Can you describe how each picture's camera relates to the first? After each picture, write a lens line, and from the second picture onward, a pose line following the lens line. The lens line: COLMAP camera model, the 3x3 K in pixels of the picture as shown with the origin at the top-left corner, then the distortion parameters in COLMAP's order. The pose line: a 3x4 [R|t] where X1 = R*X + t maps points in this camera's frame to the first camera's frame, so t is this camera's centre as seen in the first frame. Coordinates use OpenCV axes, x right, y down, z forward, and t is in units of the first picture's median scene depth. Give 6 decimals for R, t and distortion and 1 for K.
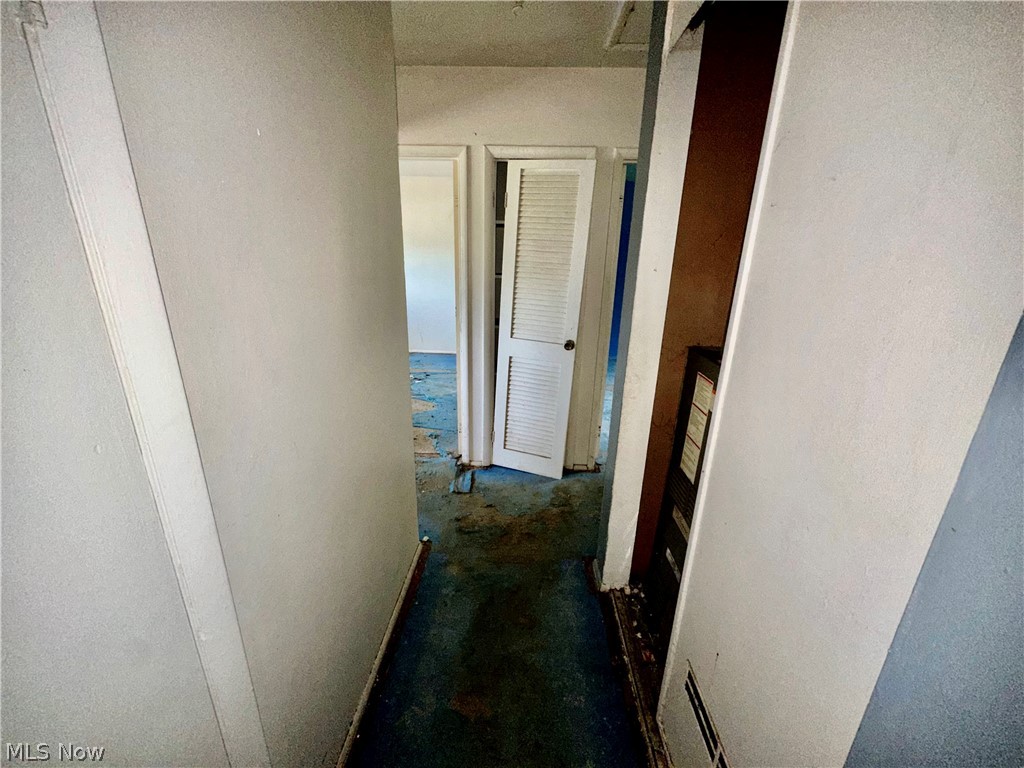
lens RADIAL K [[406.7, 0, 509.7], [0, 406.7, 386.0], [0, 0, 1]] dist [0.000112, 0.000002]
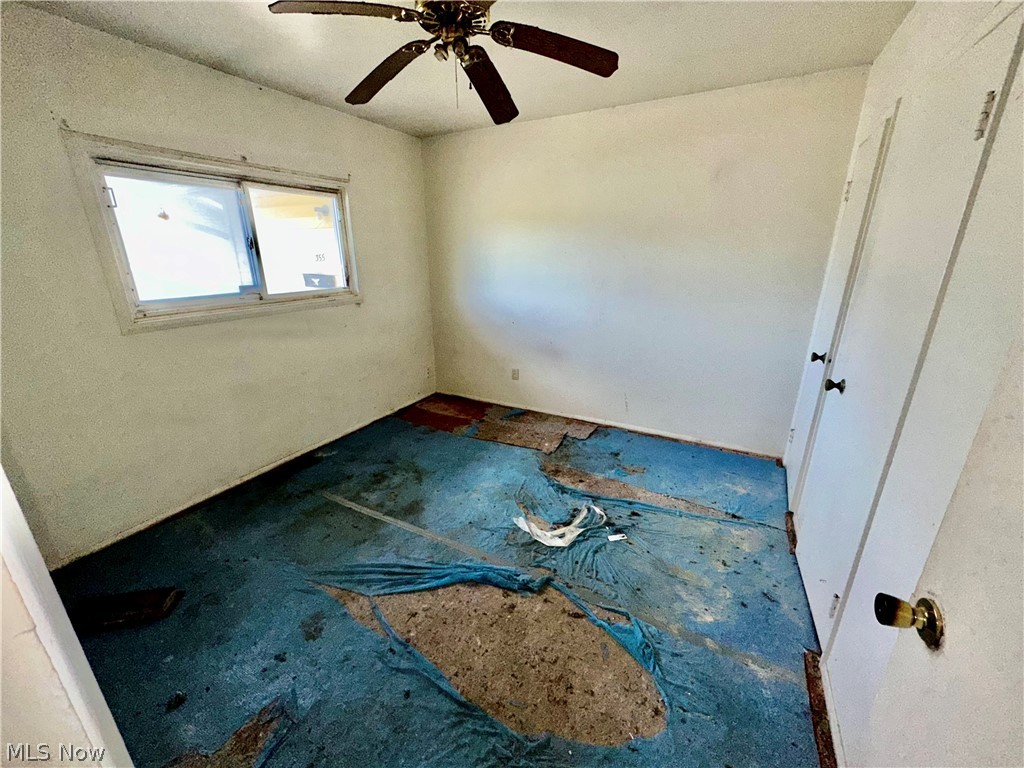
lens RADIAL K [[406.7, 0, 511.9], [0, 406.7, 382.0], [0, 0, 1]] dist [0.000112, 0.000002]
pose [[0.899536, 0.110945, -0.422524, -0.147678], [-0.110378, 0.993552, 0.025893, -0.159554], [0.422672, 0.023346, 0.905982, 0.523768]]
